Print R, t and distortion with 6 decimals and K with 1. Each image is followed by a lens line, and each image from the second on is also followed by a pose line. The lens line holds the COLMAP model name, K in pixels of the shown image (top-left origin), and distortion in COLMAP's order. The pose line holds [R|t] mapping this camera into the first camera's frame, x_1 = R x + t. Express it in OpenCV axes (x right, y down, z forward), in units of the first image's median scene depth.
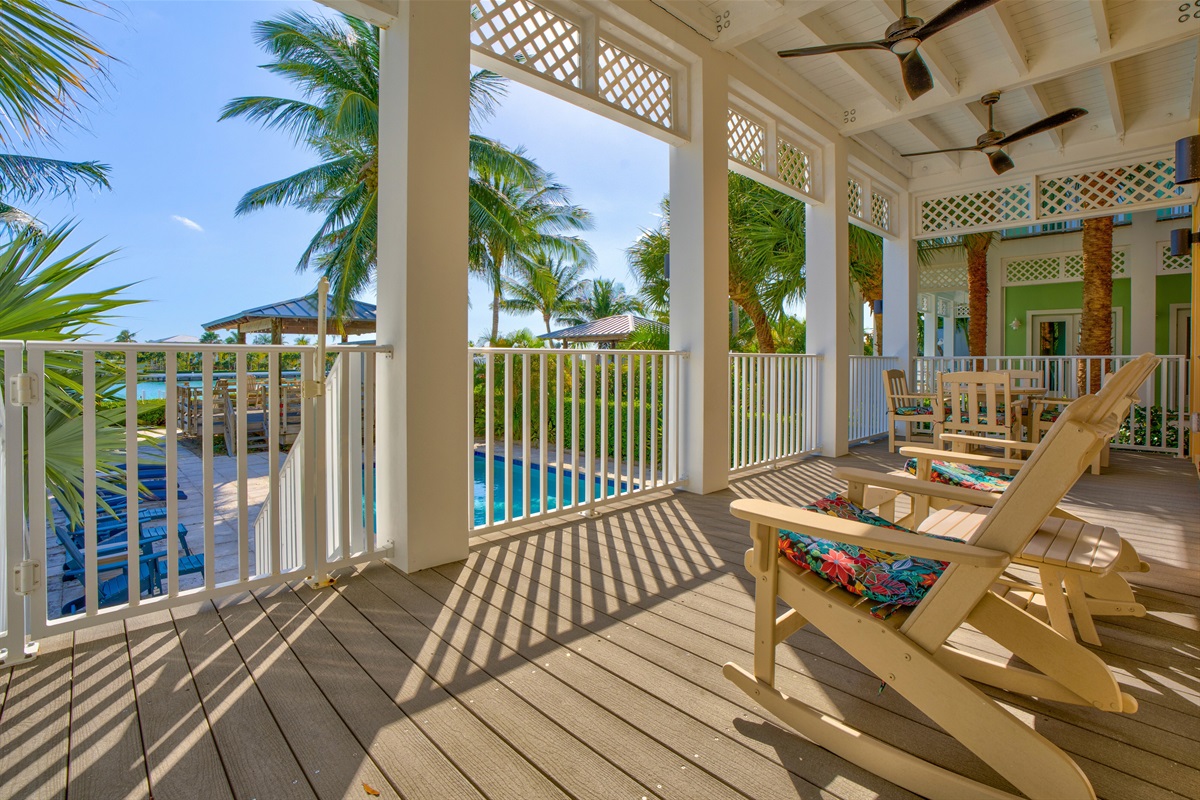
lens RADIAL K [[553.0, 0, 583.0], [0, 553.0, 363.8], [0, 0, 1]] dist [-0.027597, 0.000171]
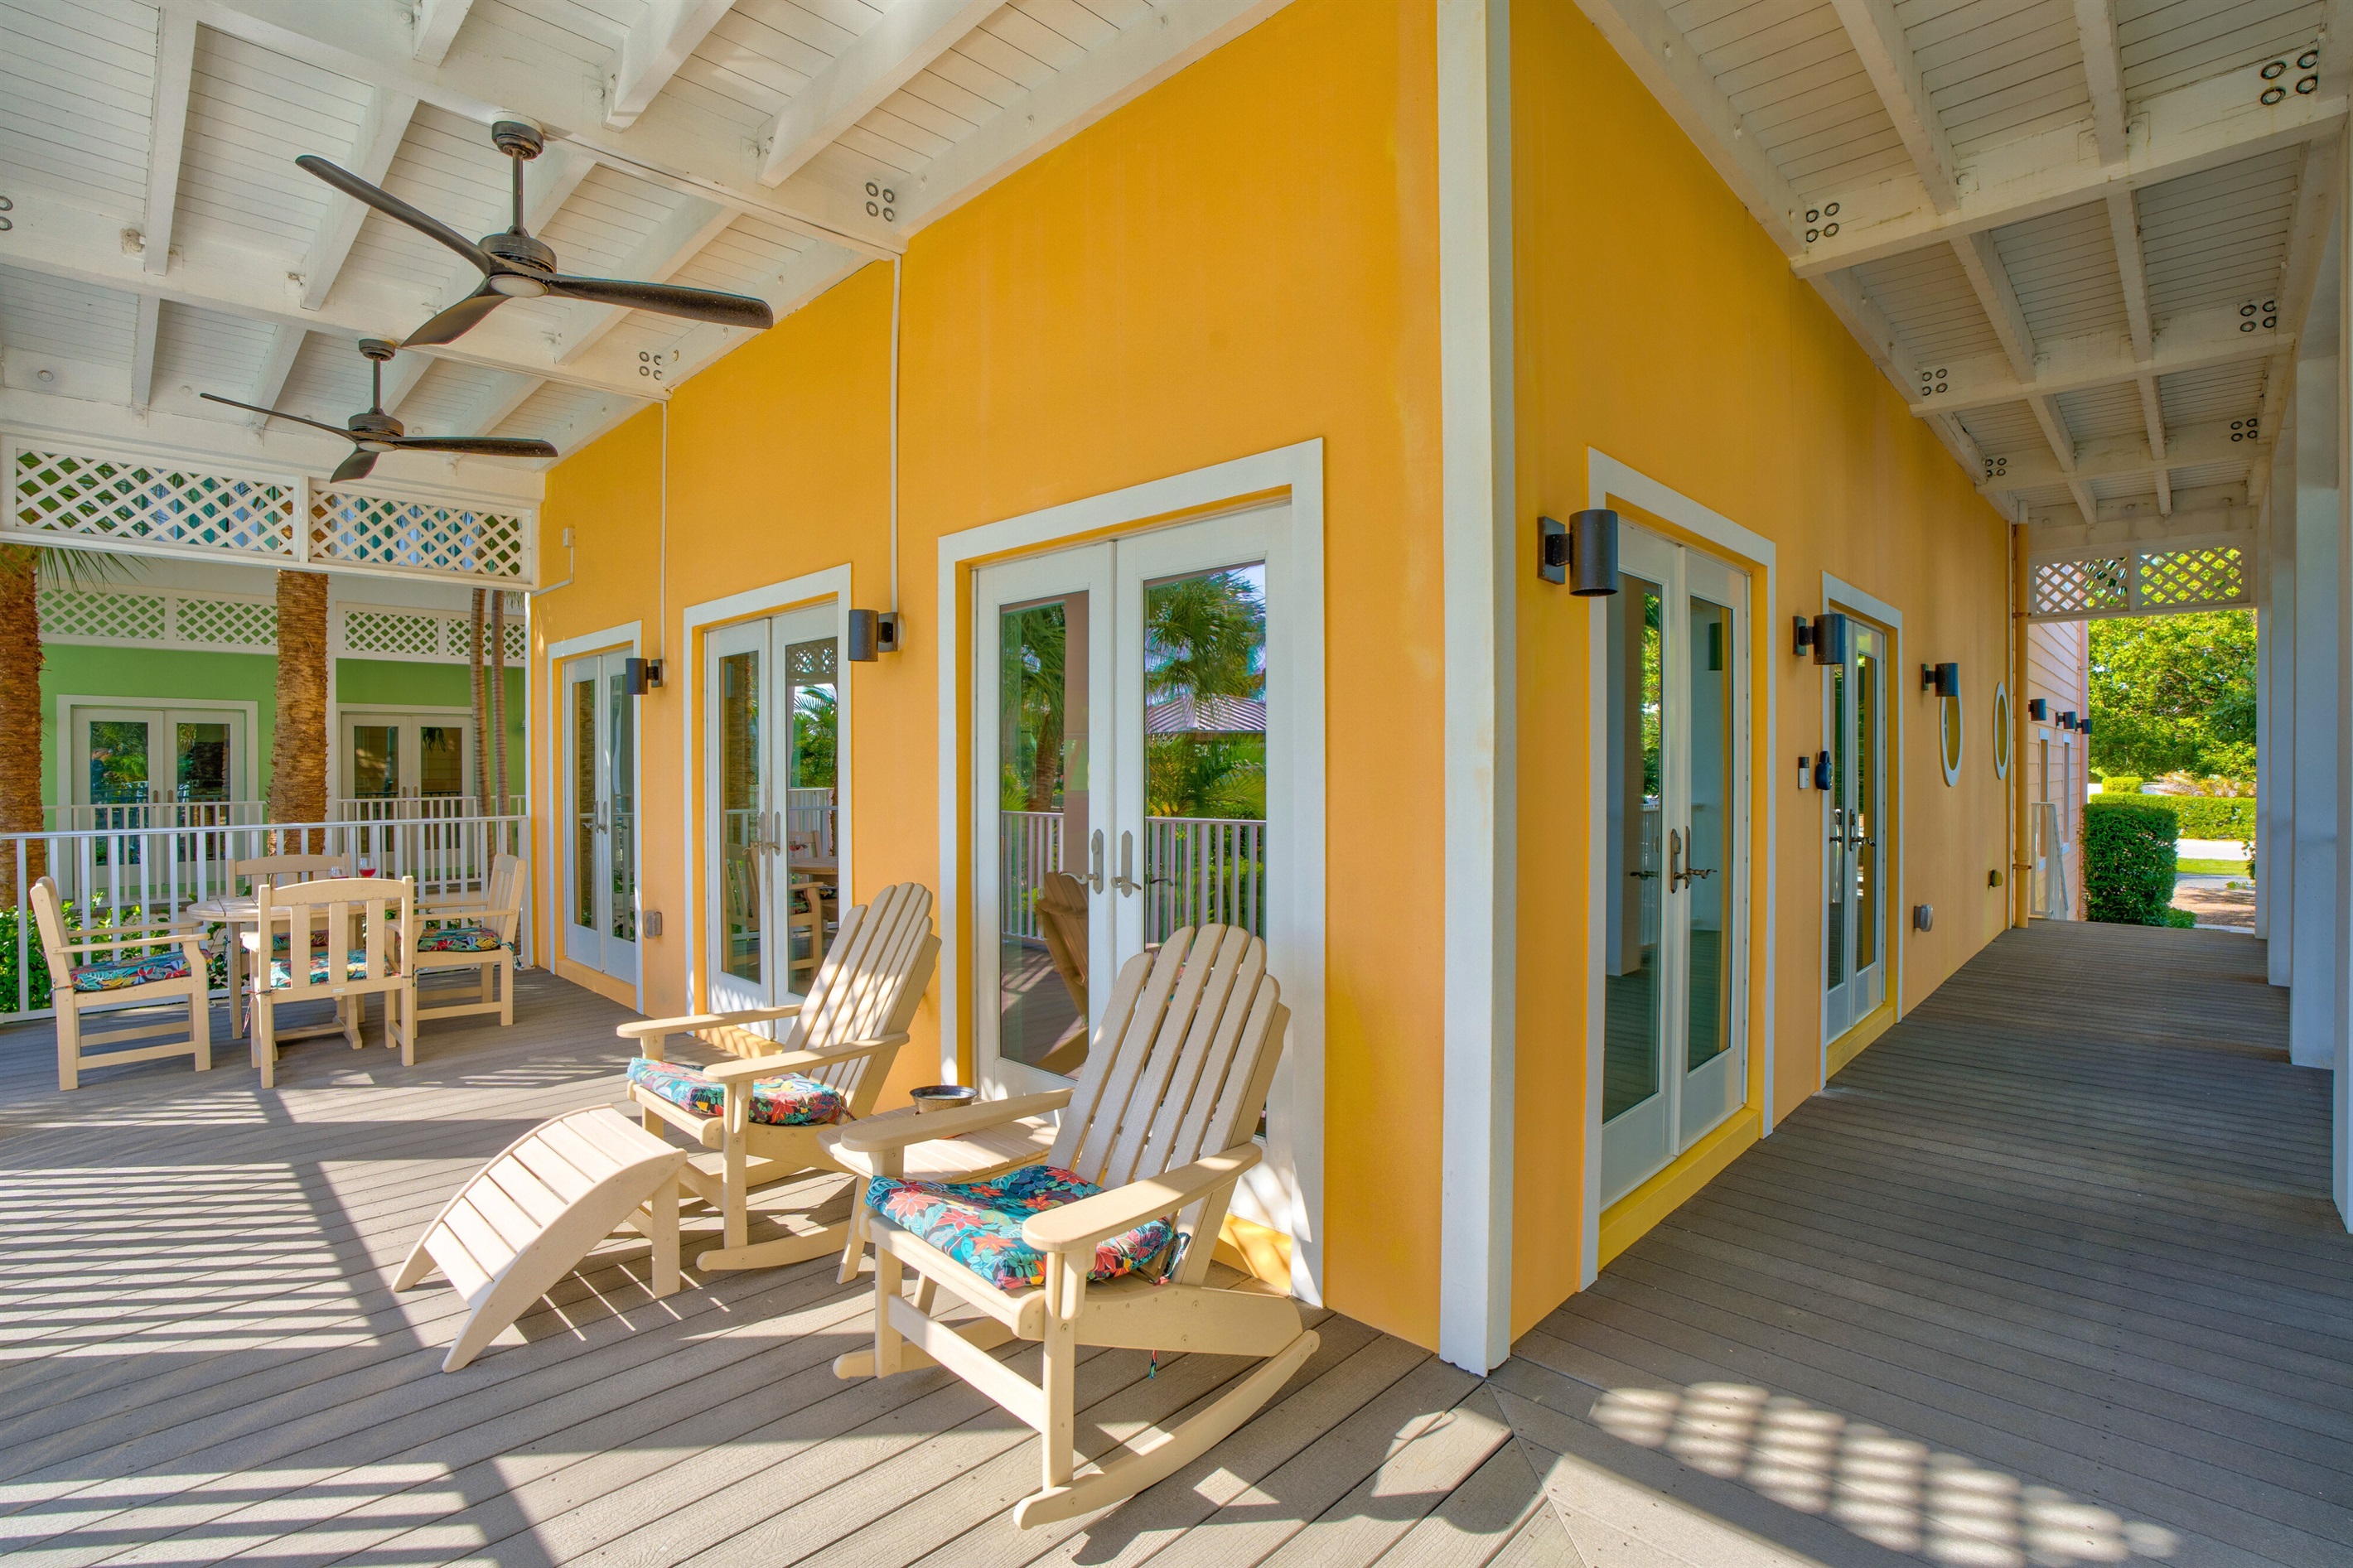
lens RADIAL K [[1084.1, 0, 1173.6], [0, 1084.1, 779.9], [0, 0, 1]] dist [-0.027597, 0.000171]
pose [[-0.031021, -0.016741, 0.999379, -0.155582], [0.014392, 0.999749, 0.017194, -0.045763], [-0.999415, 0.014917, -0.030772, 0.149156]]
